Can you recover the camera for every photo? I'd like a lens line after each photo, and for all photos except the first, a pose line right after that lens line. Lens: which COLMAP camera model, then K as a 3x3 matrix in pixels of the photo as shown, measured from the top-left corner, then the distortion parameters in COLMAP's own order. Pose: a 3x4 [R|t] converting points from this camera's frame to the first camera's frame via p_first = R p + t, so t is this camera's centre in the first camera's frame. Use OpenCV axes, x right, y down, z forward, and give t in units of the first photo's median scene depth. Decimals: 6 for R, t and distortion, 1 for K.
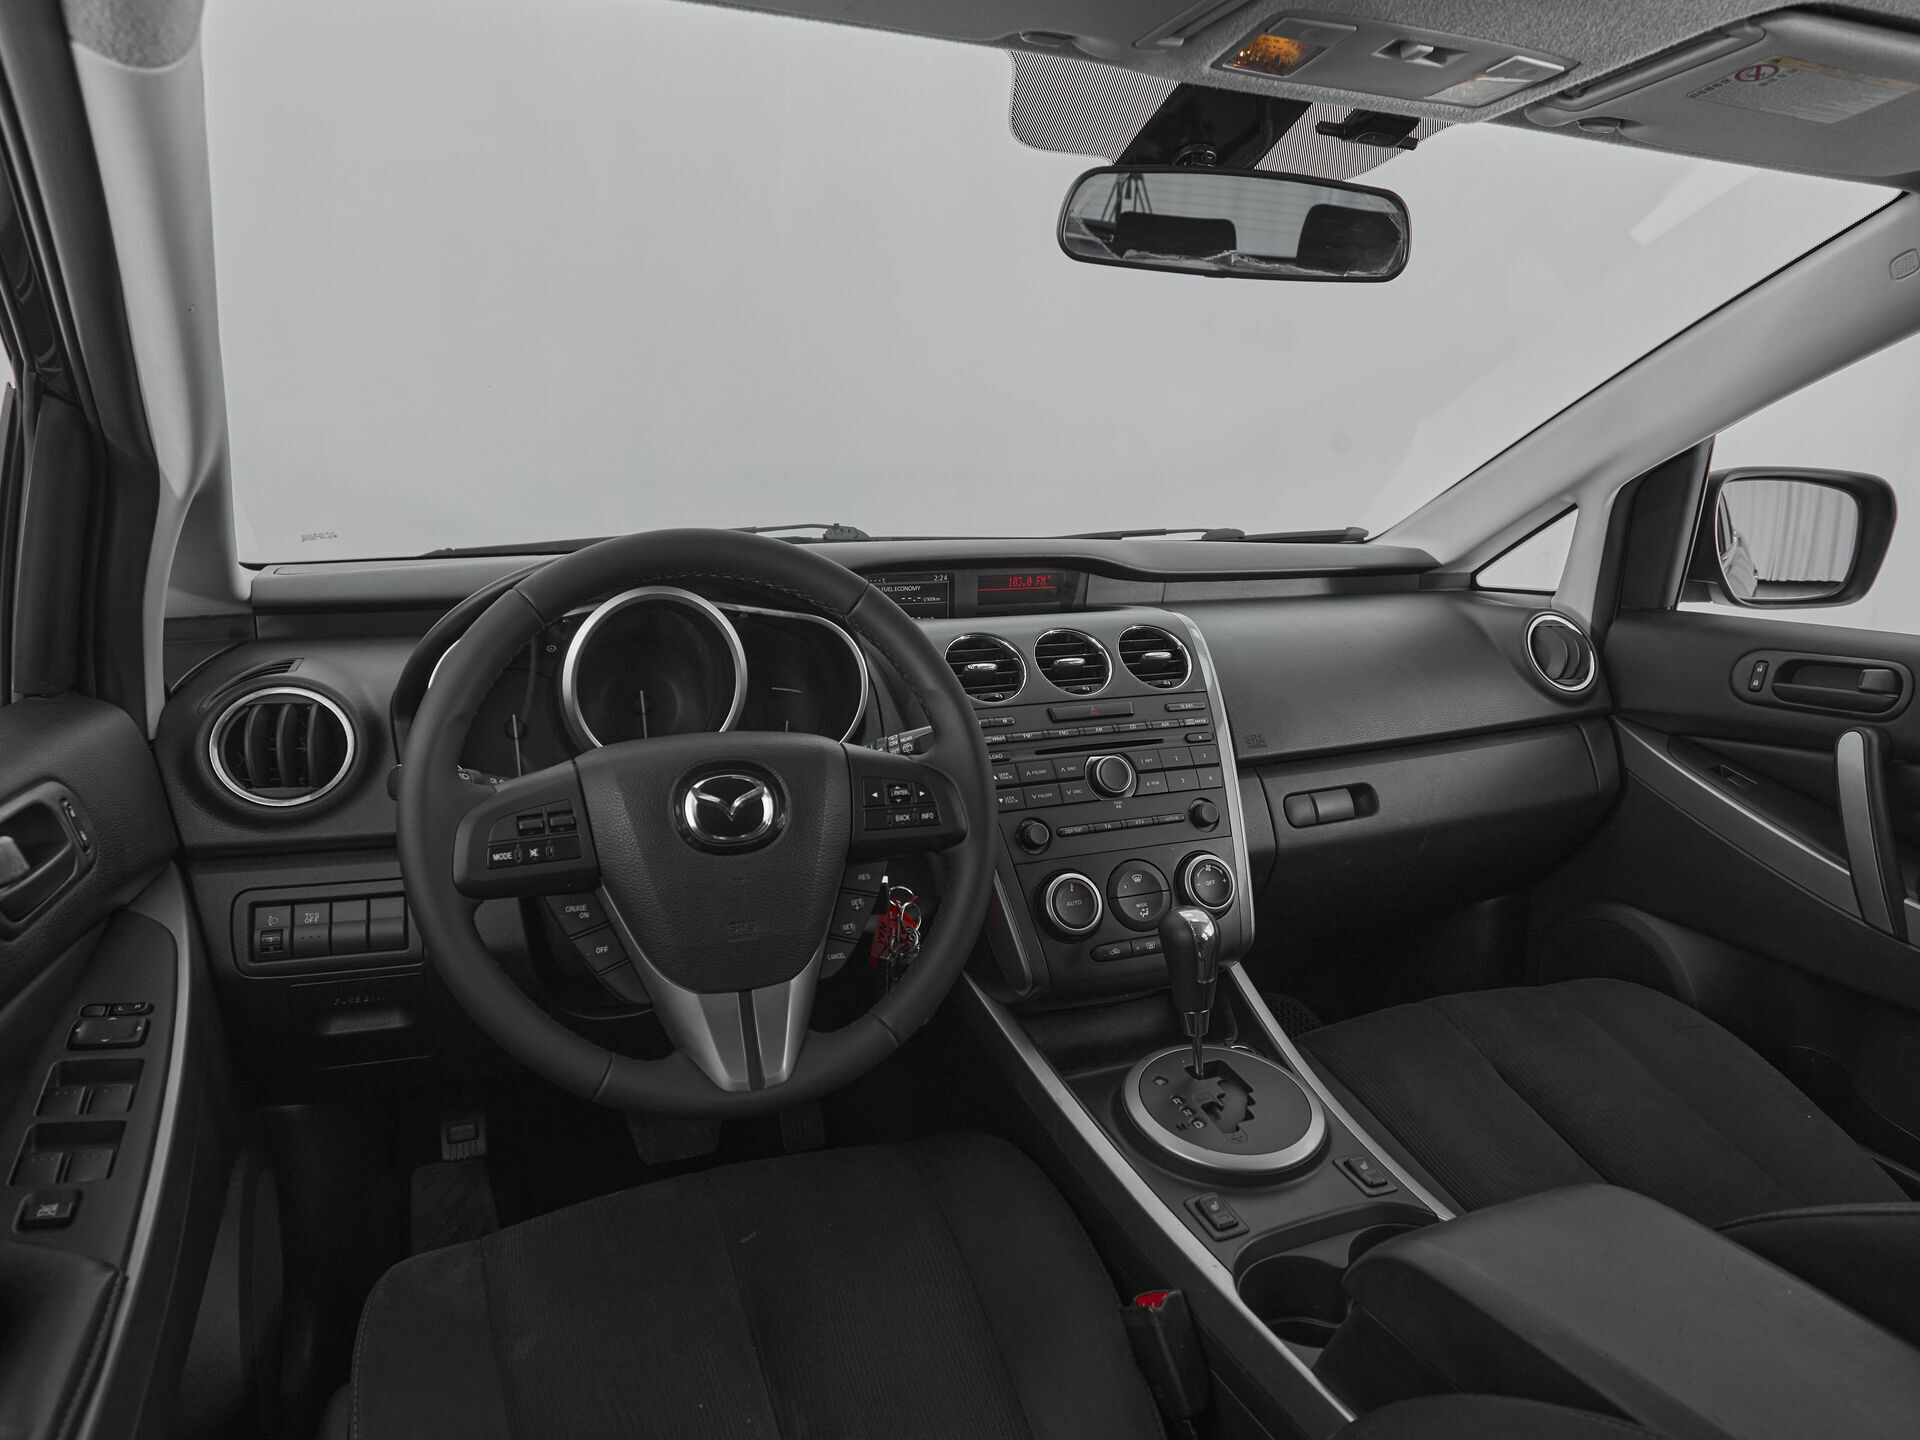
lens RADIAL K [[1226.7, 0, 966.8], [0, 1226.7, 769.2], [0, 0, 1]] dist [-0.005577, 0.000974]
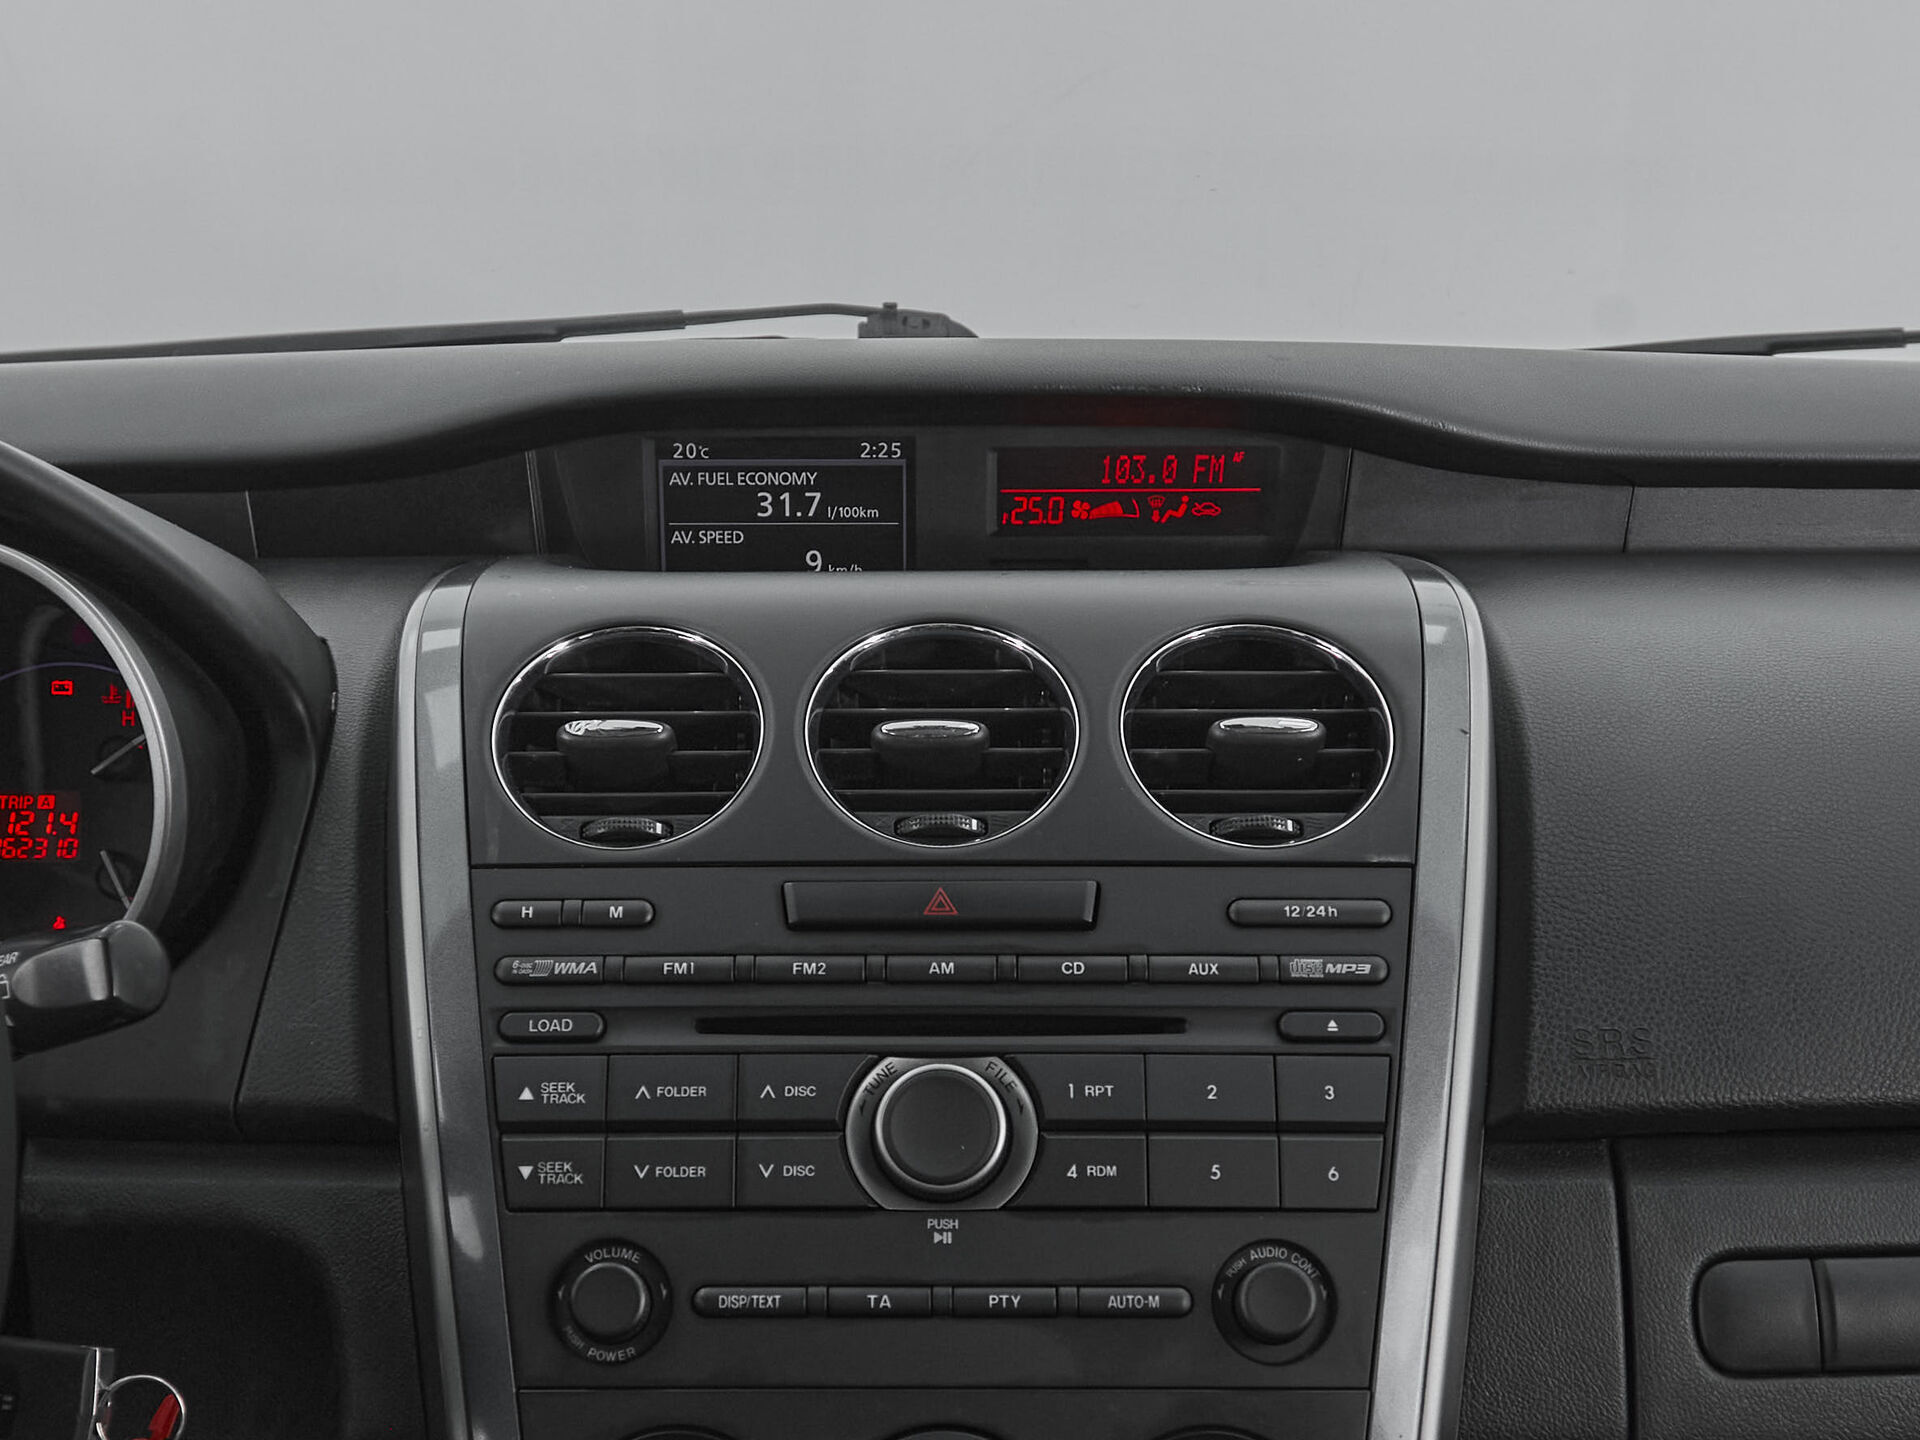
lens RADIAL K [[2632.4, 0, 885.8], [0, 2632.4, 995.6], [0, 0, 1]] dist [-0.017423, 0.000000]
pose [[0.915649, 0.105881, -0.387784, 0.355749], [-0.088863, 0.994136, 0.061614, -0.065772], [0.392034, -0.021957, 0.919689, 0.422441]]
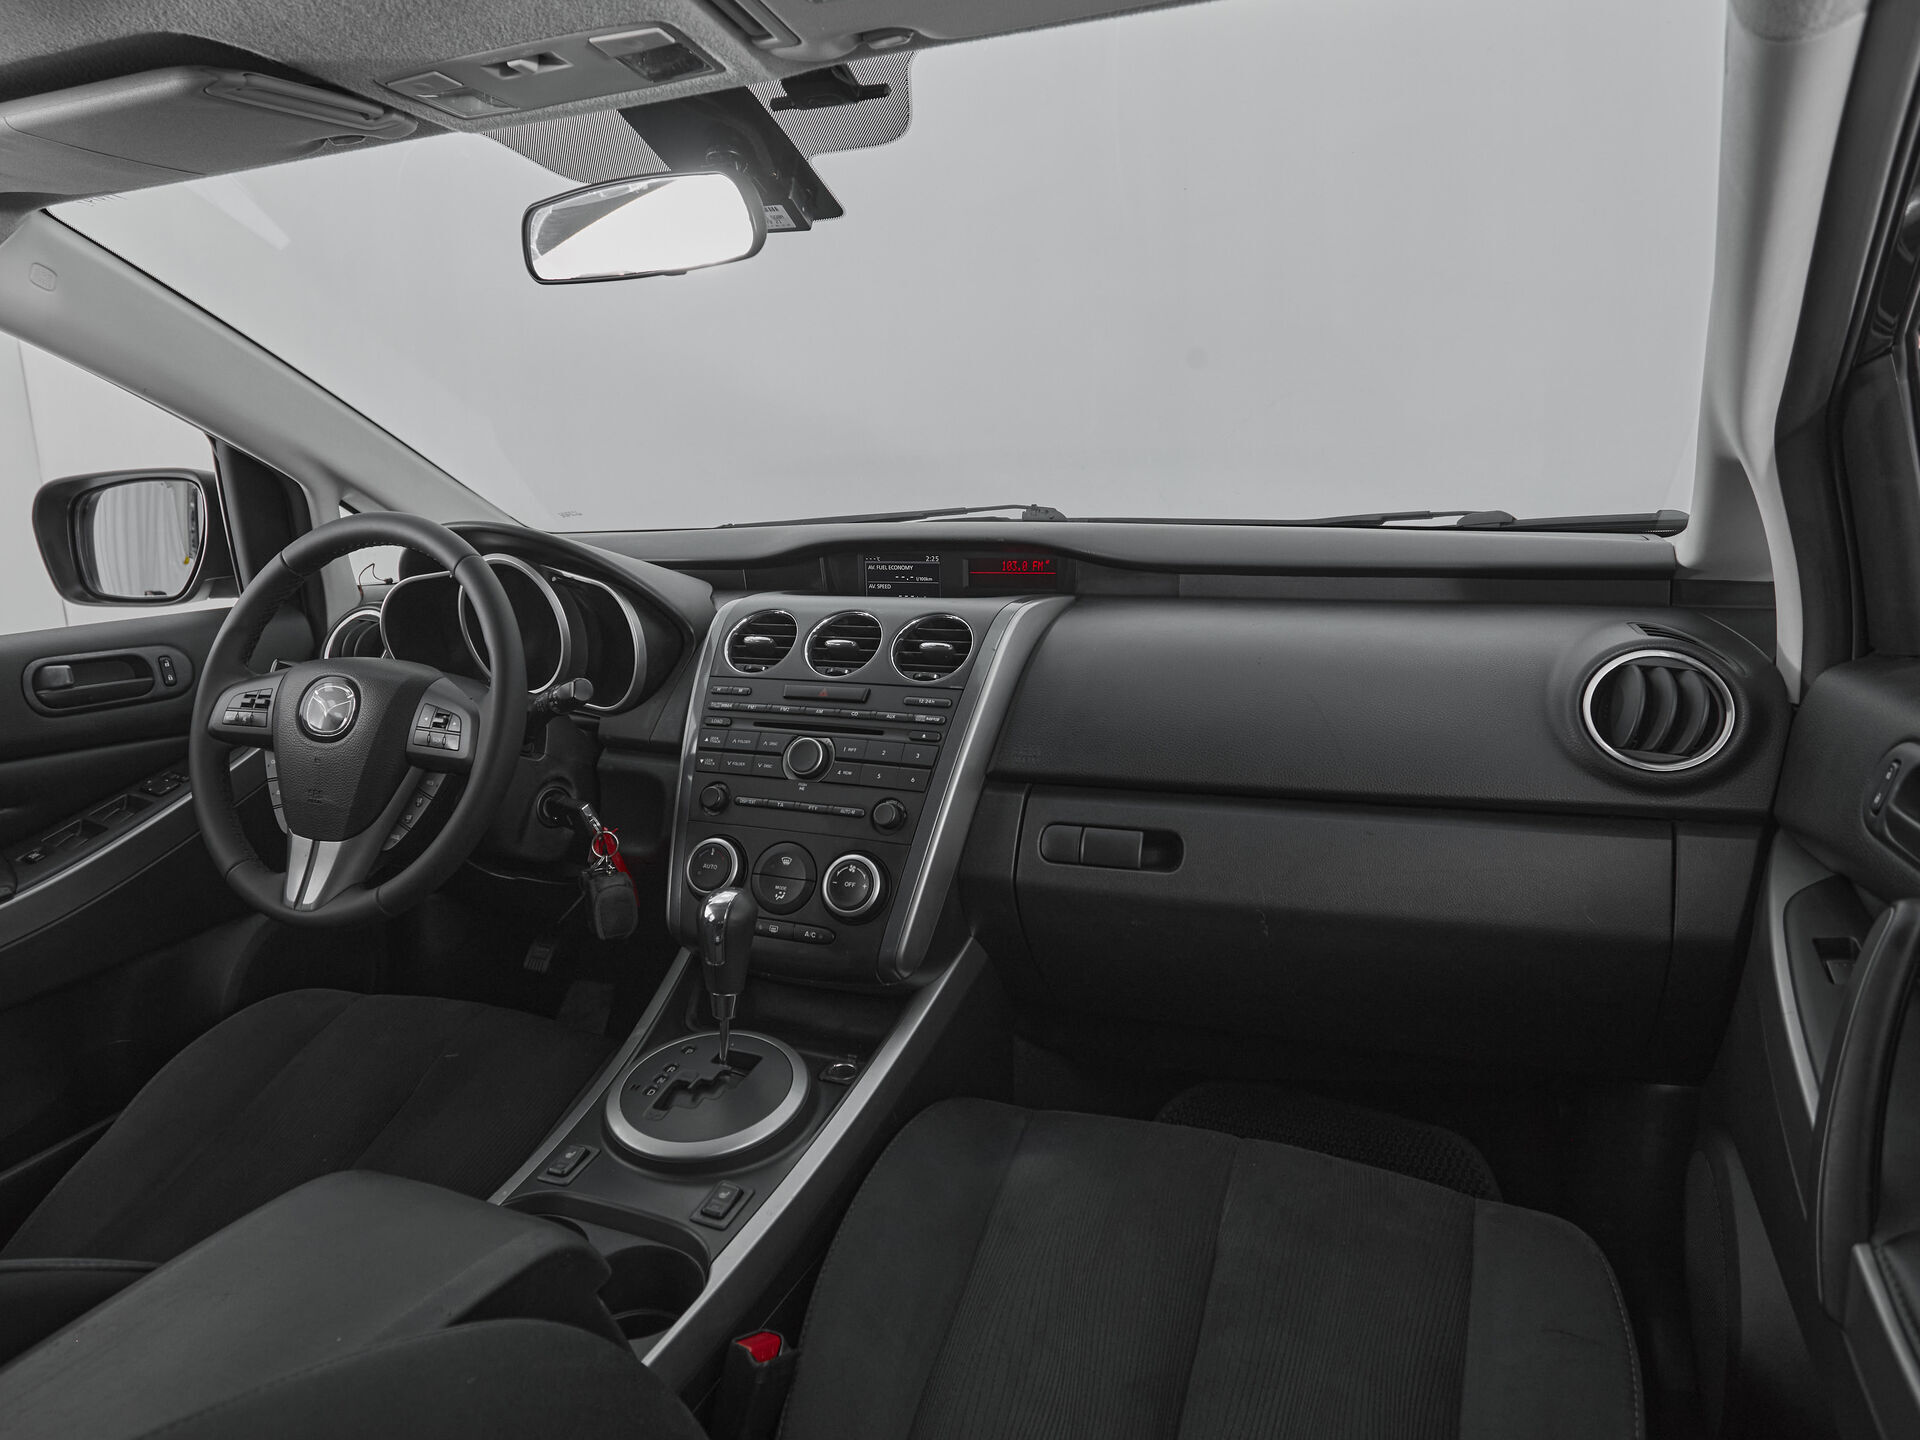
lens RADIAL K [[1226.7, 0, 853.8], [0, 1226.7, 700.3], [0, 0, 1]] dist [-0.005577, 0.000974]
pose [[0.665797, 0.118636, -0.736641, 0.894380], [-0.144993, 0.989030, 0.028233, -0.076008], [0.731910, 0.088010, 0.675694, 0.355086]]
